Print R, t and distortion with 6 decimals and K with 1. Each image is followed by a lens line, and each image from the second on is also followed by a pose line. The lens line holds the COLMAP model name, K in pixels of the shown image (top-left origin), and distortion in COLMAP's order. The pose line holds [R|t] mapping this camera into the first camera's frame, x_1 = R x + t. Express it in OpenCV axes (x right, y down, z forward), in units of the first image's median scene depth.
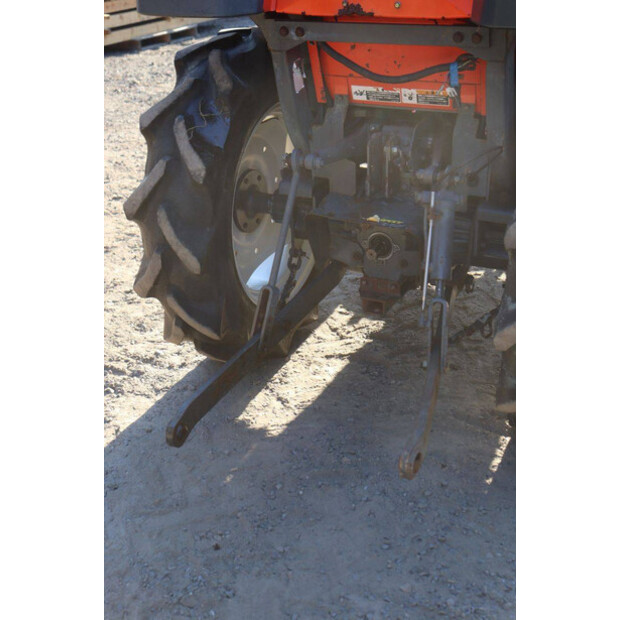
lens RADIAL K [[852.7, 0, 309.5], [0, 852.7, 309.1], [0, 0, 1]] dist [0.088532, 0.000000]
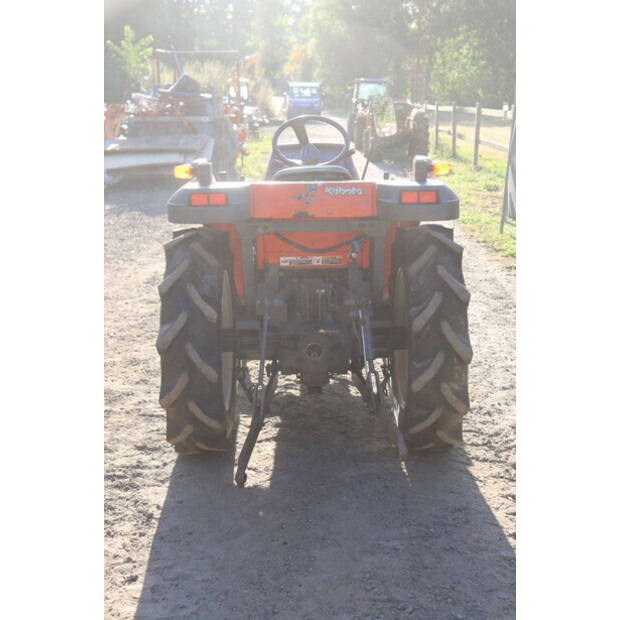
lens RADIAL K [[852.7, 0, 322.8], [0, 852.7, 312.8], [0, 0, 1]] dist [0.088532, 0.000000]
pose [[0.885464, -0.098309, 0.454191, -0.627743], [0.188656, 0.969250, -0.158000, 0.113976], [-0.424691, 0.225589, 0.876782, -0.434998]]
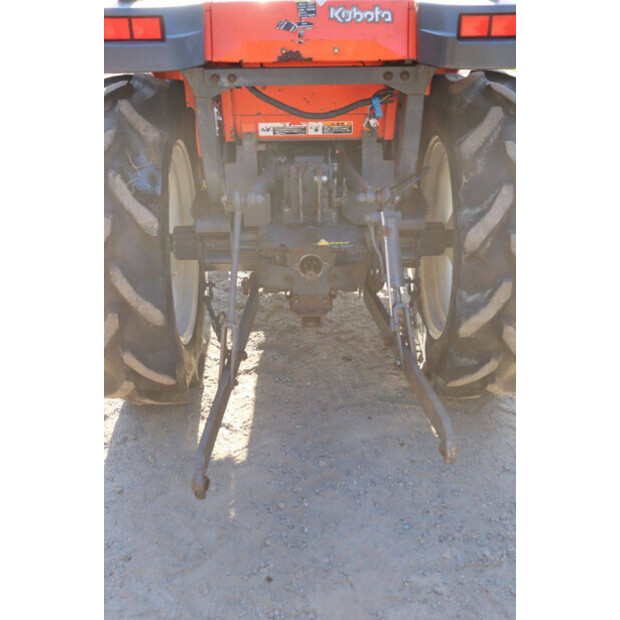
lens RADIAL K [[755.6, 0, 316.0], [0, 755.6, 313.7], [0, 0, 1]] dist [0.024904, 0.000000]
pose [[0.882723, -0.198690, 0.425819, -0.337196], [0.187470, 0.979873, 0.068588, -0.079340], [-0.430876, 0.019284, 0.902205, 0.122833]]
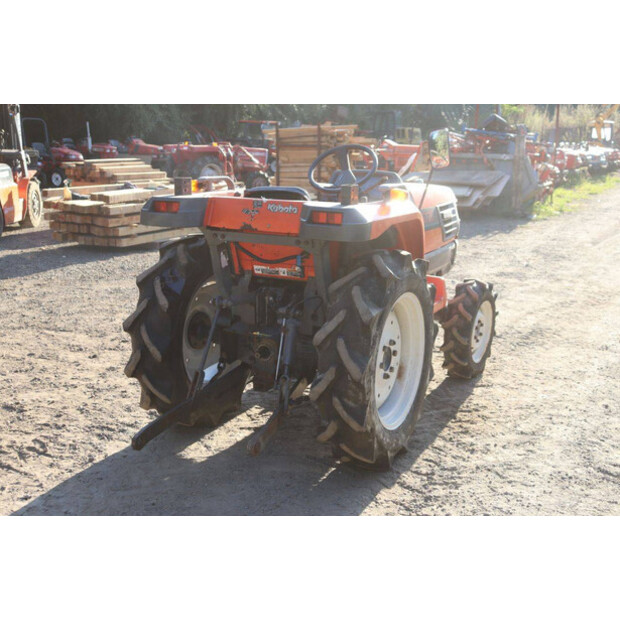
lens RADIAL K [[810.5, 0, 314.0], [0, 810.5, 315.5], [0, 0, 1]] dist [0.056752, 0.000000]
pose [[0.998864, 0.046710, -0.009436, 0.199318], [-0.047636, 0.973348, -0.224331, 0.226577], [-0.001294, 0.224526, 0.974467, -0.666444]]
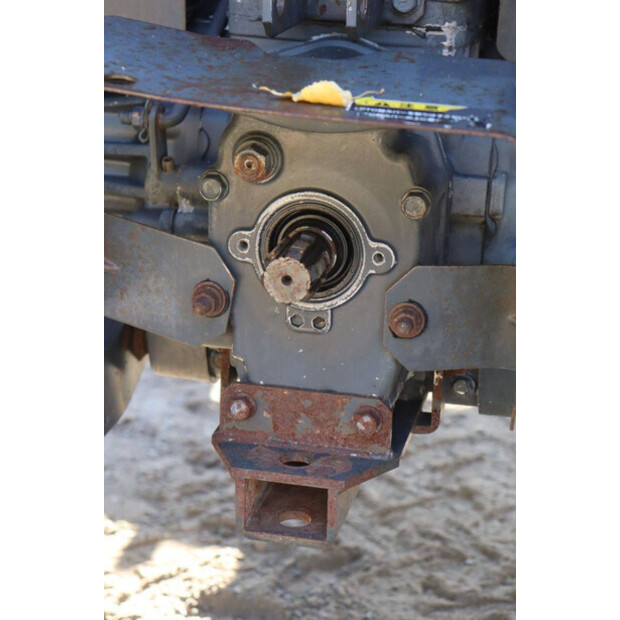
lens RADIAL K [[1365.1, 0, 313.4], [0, 1365.1, 304.7], [0, 0, 1]] dist [0.474245, 0.000000]
pose [[0.970054, -0.015550, 0.242392, -0.010218], [0.049025, 0.989944, -0.132692, -0.007518], [-0.237891, 0.140602, 0.961061, 0.631469]]
